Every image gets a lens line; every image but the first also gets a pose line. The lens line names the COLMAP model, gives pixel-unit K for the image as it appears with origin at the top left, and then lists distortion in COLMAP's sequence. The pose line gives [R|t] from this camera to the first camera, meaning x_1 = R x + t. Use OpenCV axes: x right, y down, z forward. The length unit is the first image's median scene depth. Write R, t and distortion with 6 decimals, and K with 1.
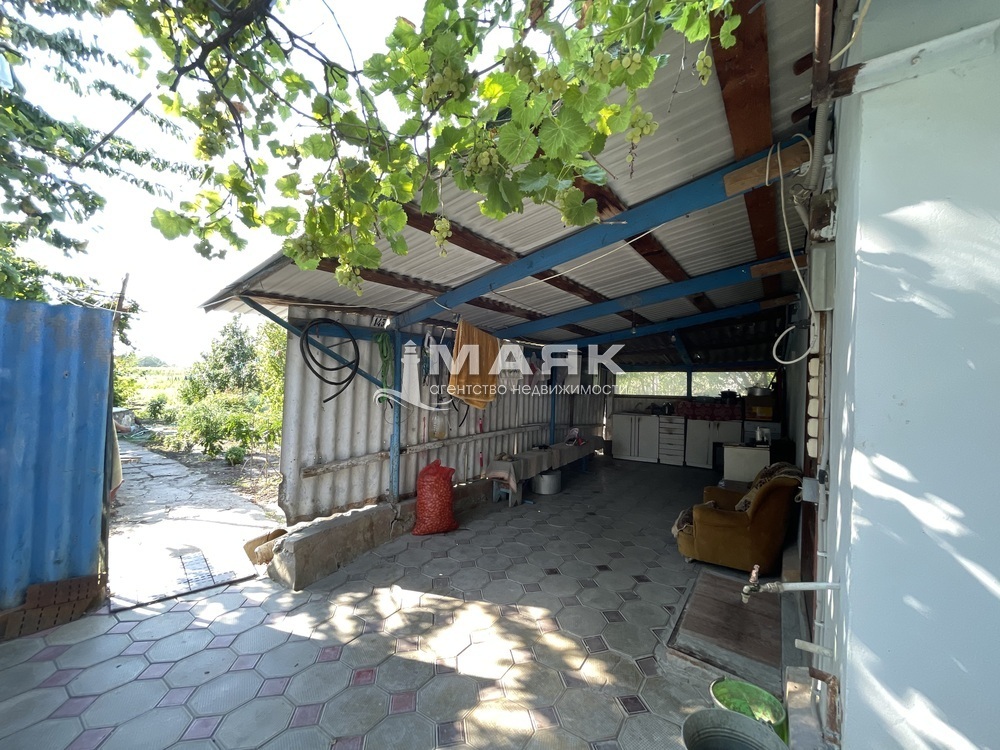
lens RADIAL K [[401.9, 0, 503.8], [0, 401.9, 372.6], [0, 0, 1]] dist [0.000853, 0.000103]
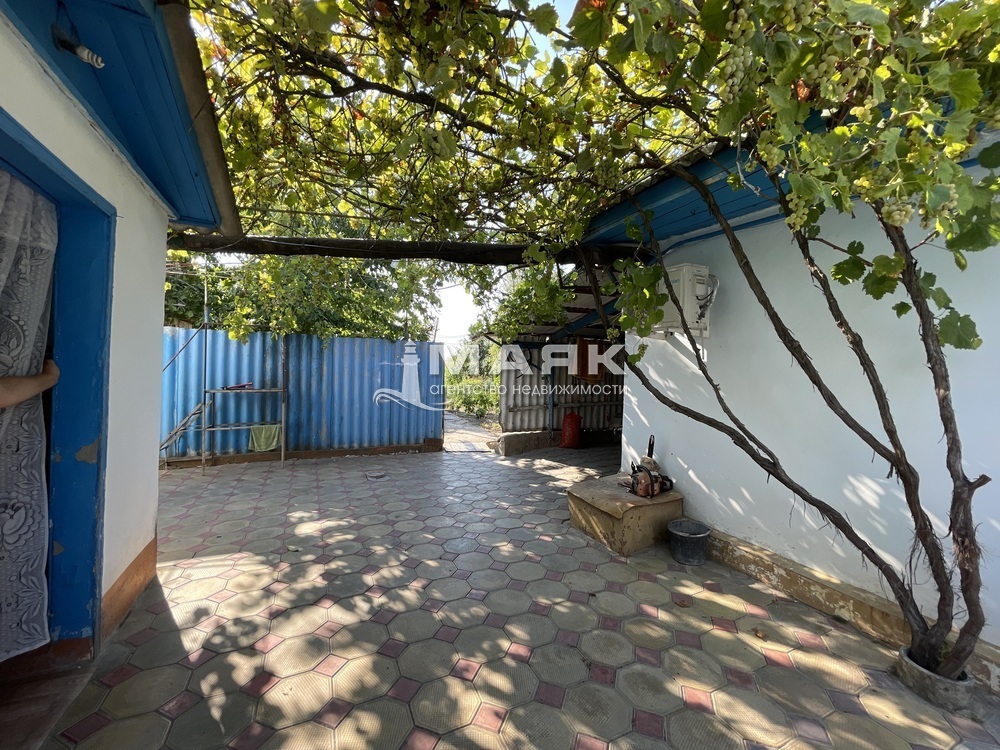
lens RADIAL K [[401.9, 0, 503.8], [0, 401.9, 372.6], [0, 0, 1]] dist [0.000853, 0.000103]
pose [[0.867525, 0.003334, -0.497383, 0.532827], [0.006976, 0.999798, 0.018868, 0.000814], [0.497345, -0.019838, 0.867326, -0.856594]]
